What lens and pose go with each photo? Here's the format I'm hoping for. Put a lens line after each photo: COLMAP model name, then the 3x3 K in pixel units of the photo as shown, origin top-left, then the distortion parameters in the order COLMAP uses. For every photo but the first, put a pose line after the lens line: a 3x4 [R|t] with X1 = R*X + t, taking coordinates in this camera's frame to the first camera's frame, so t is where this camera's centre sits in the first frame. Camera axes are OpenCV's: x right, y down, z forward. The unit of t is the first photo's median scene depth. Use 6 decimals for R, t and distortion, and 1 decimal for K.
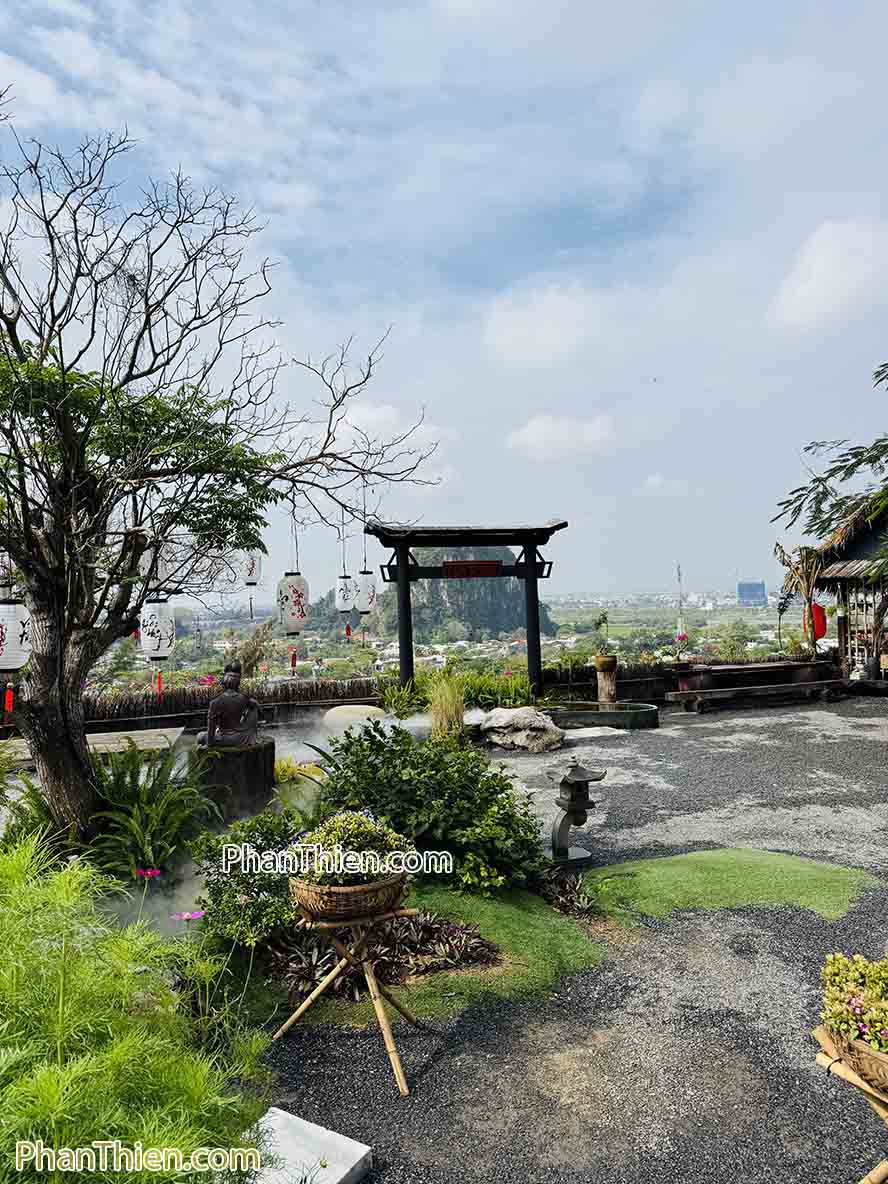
lens RADIAL K [[850.0, 0, 439.7], [0, 850.0, 611.0], [0, 0, 1]] dist [0.112431, -0.157170]
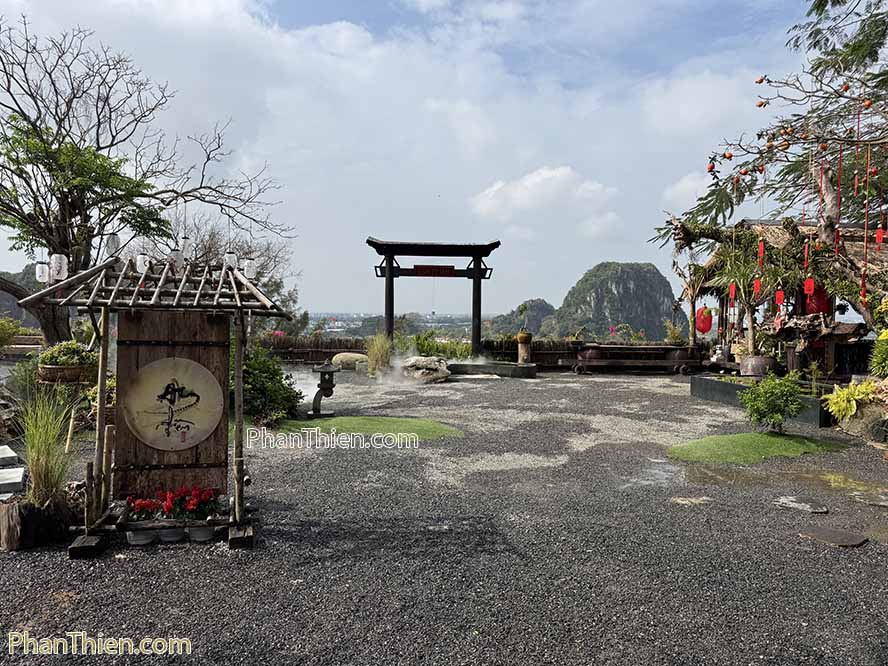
lens RADIAL K [[637.5, 0, 444.0], [0, 637.5, 333.0], [0, 0, 1]] dist [0.112431, -0.157170]
pose [[0.963893, 0.055278, -0.260489, 0.350146], [-0.050956, 0.998429, 0.023319, 0.034058], [0.261369, -0.009204, 0.965195, -0.104558]]
